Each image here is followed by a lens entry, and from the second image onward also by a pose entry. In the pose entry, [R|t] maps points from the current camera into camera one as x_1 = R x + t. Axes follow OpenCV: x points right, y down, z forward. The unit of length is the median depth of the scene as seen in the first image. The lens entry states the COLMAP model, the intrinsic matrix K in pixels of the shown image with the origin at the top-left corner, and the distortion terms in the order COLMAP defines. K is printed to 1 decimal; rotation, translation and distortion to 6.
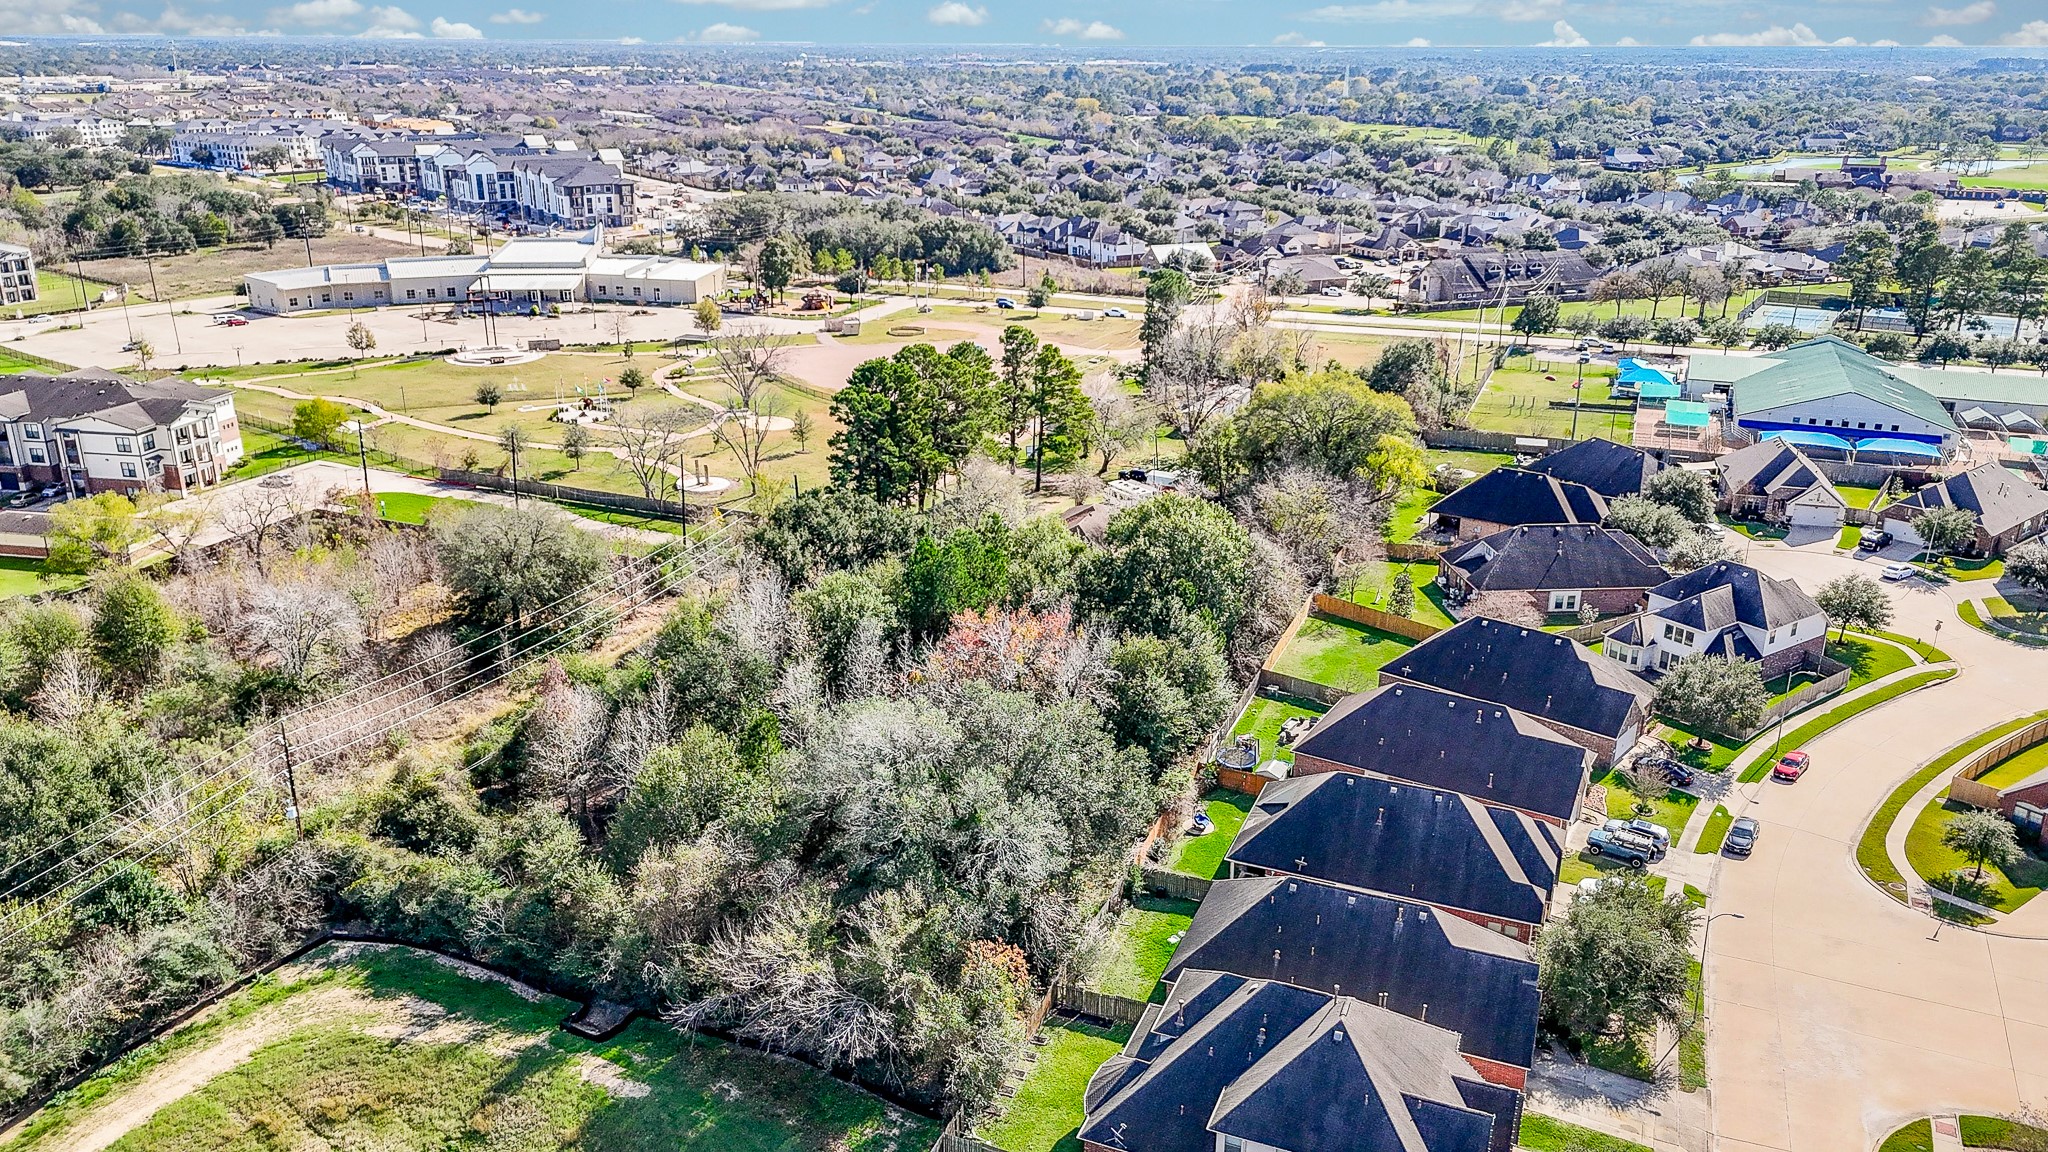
lens RADIAL K [[1518.4, 0, 1029.4], [0, 1518.4, 567.1], [0, 0, 1]] dist [0.075070, -0.068443]
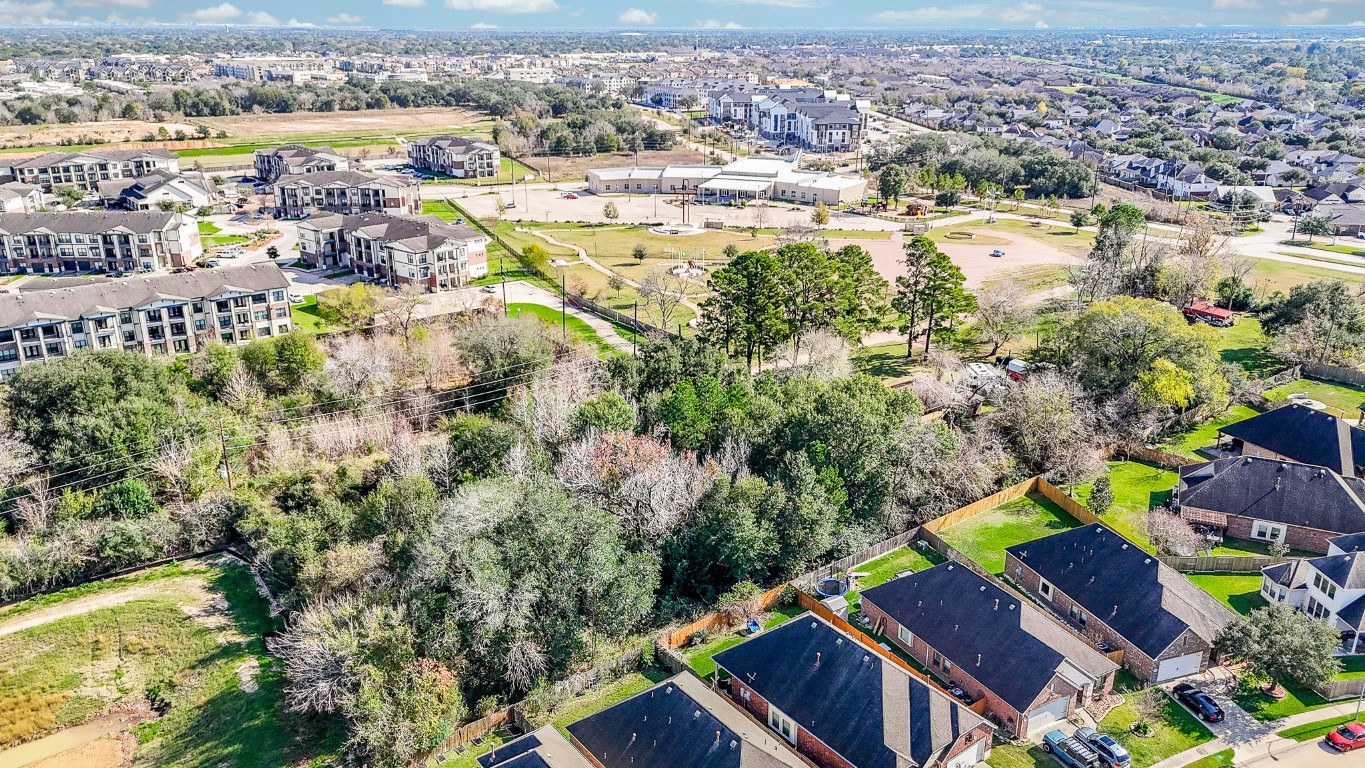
lens RADIAL K [[1012.0, 0, 681.5], [0, 1012.0, 390.7], [0, 0, 1]] dist [0.075070, -0.068443]
pose [[0.864703, 0.165179, -0.474346, 0.234036], [-0.160230, 0.985752, 0.051174, -0.034840], [0.476040, 0.031754, 0.878850, 0.109168]]
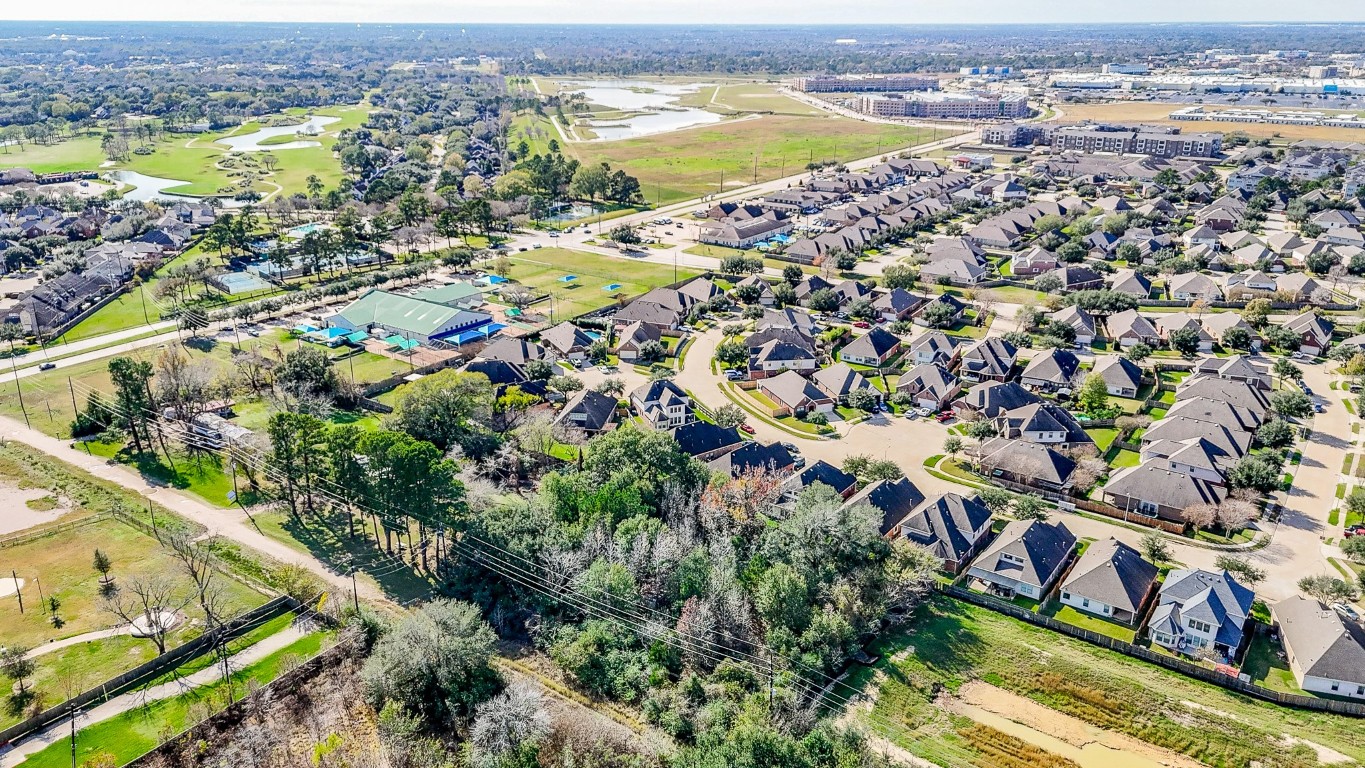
lens RADIAL K [[1012.0, 0, 682.1], [0, 1012.0, 379.6], [0, 0, 1]] dist [0.075070, -0.068443]
pose [[0.231767, -0.332414, 0.914213, -0.775265], [0.319475, 0.913684, 0.251230, -0.293929], [-0.918814, 0.233842, 0.317960, 0.270328]]
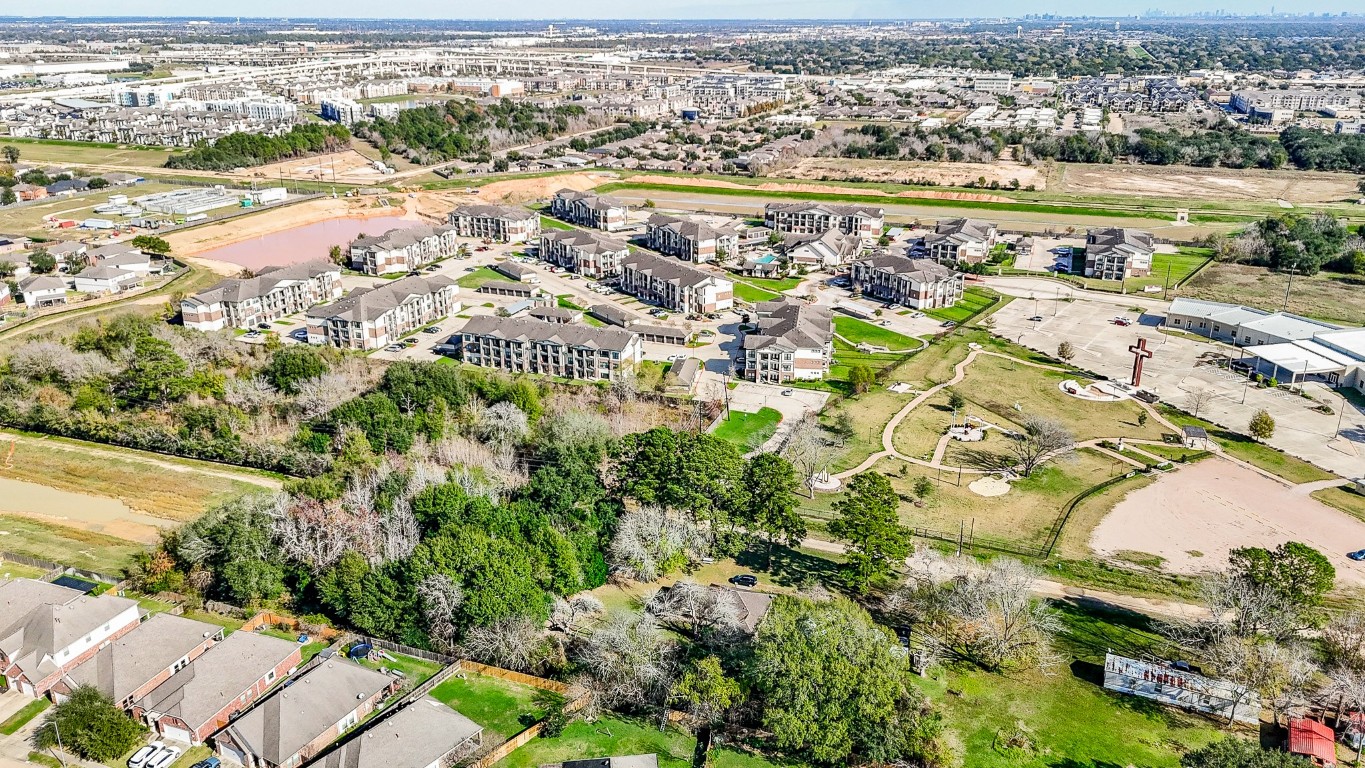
lens RADIAL K [[1012.0, 0, 688.6], [0, 1012.0, 377.4], [0, 0, 1]] dist [0.075070, -0.068443]
pose [[0.029578, 0.331127, -0.943123, 0.729475], [-0.326837, 0.894874, 0.303937, -0.414369], [0.944618, 0.299258, 0.134693, 0.644977]]
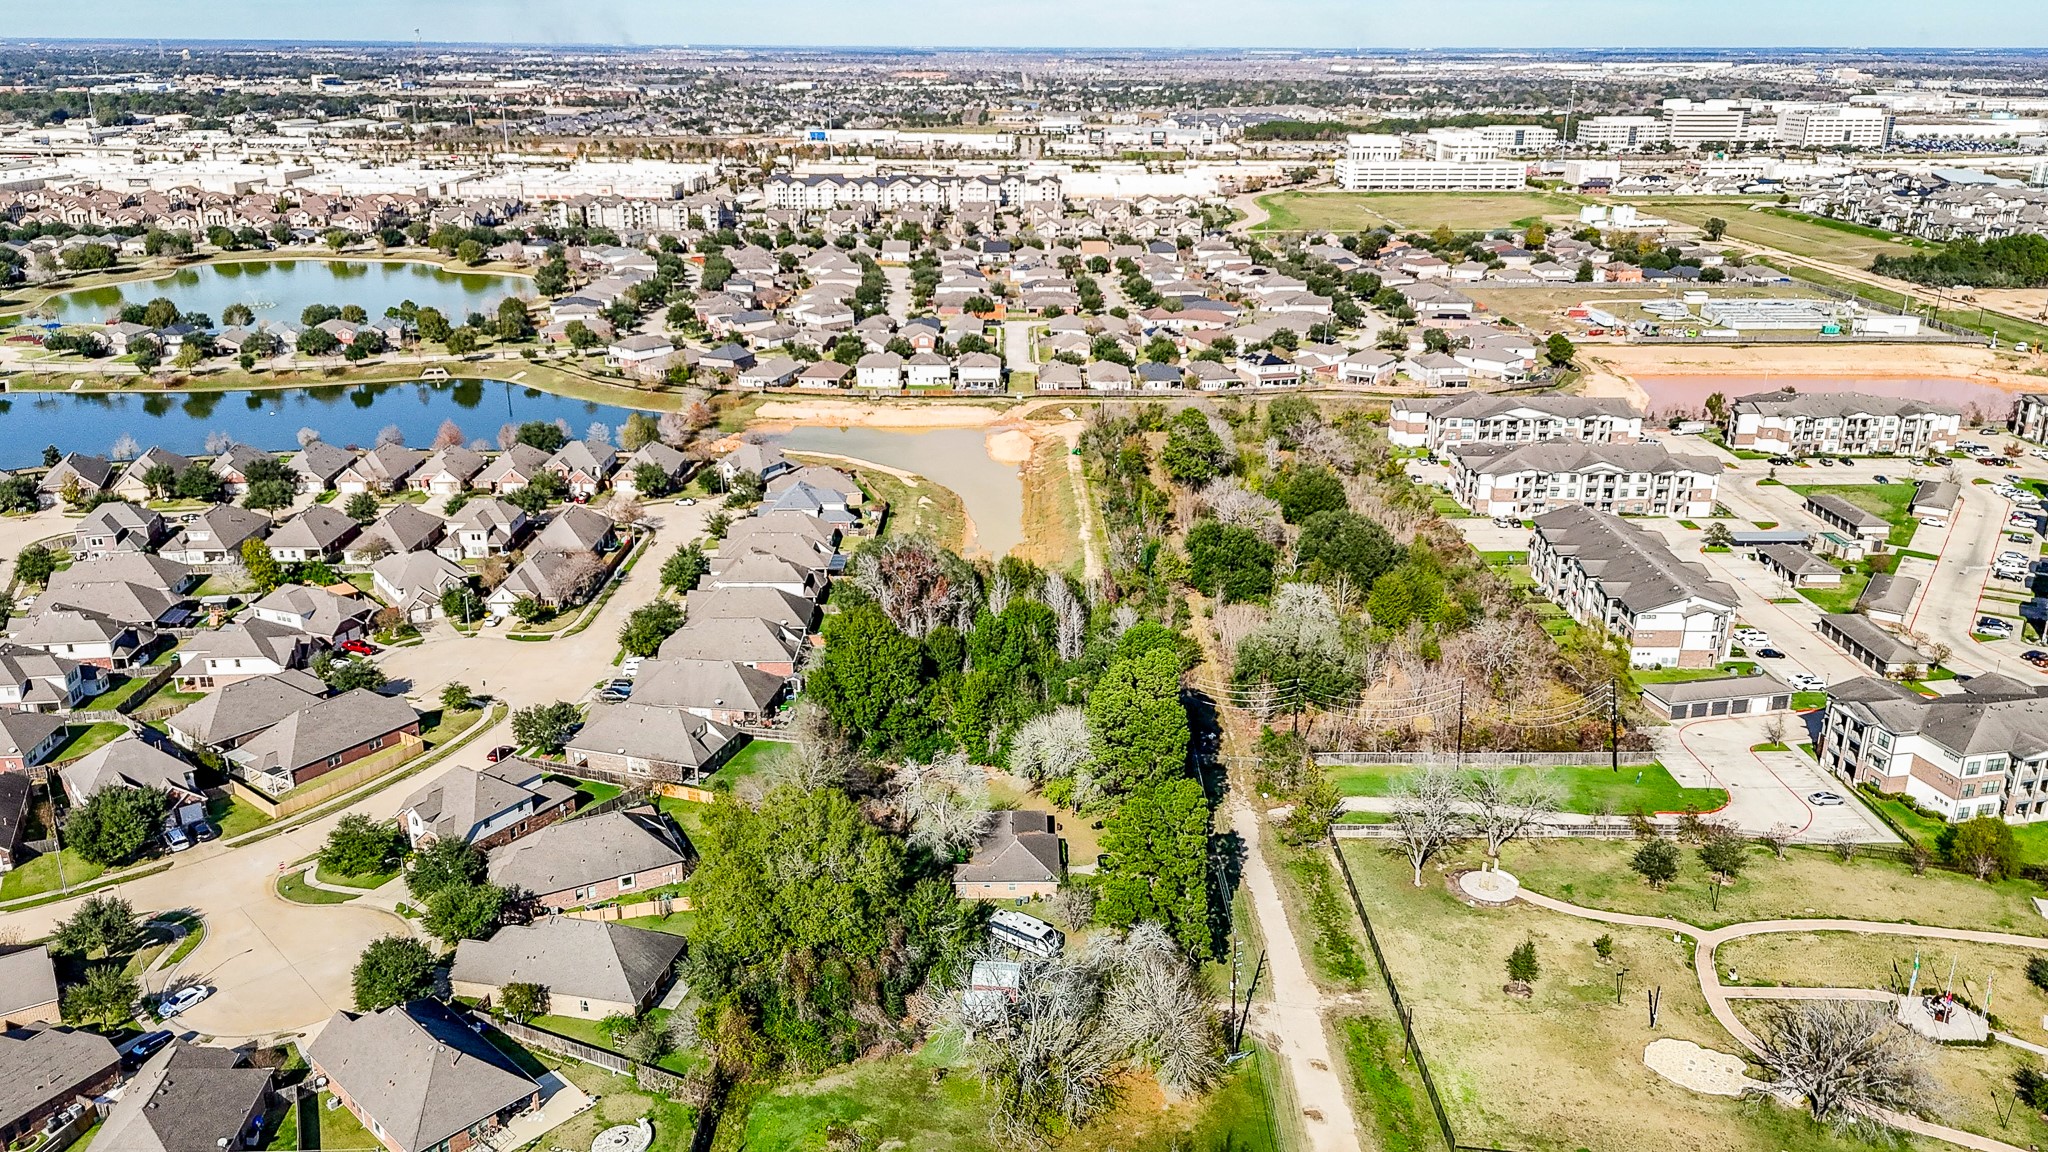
lens RADIAL K [[1518.4, 0, 1039.6], [0, 1518.4, 555.0], [0, 0, 1]] dist [0.075070, -0.068443]
pose [[-0.920932, 0.115897, -0.372091, 0.325224], [-0.136827, 0.797829, 0.587152, -0.666157], [0.364914, 0.591640, -0.718888, 1.359427]]
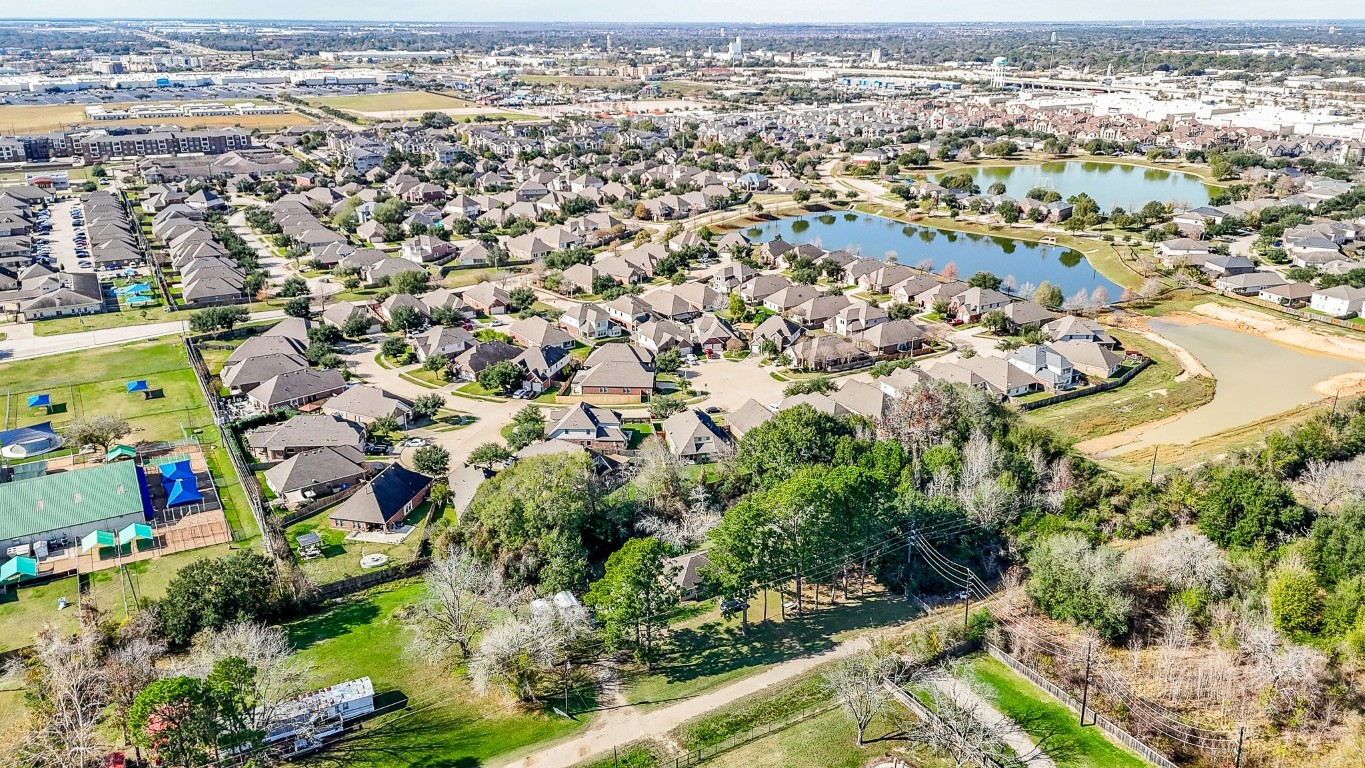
lens RADIAL K [[1012.0, 0, 684.5], [0, 1012.0, 398.0], [0, 0, 1]] dist [0.075070, -0.068443]
pose [[-0.796488, -0.219740, 0.563313, -0.402264], [0.191879, 0.791621, 0.580103, -0.626782], [-0.573402, 0.570132, -0.588353, 1.255928]]
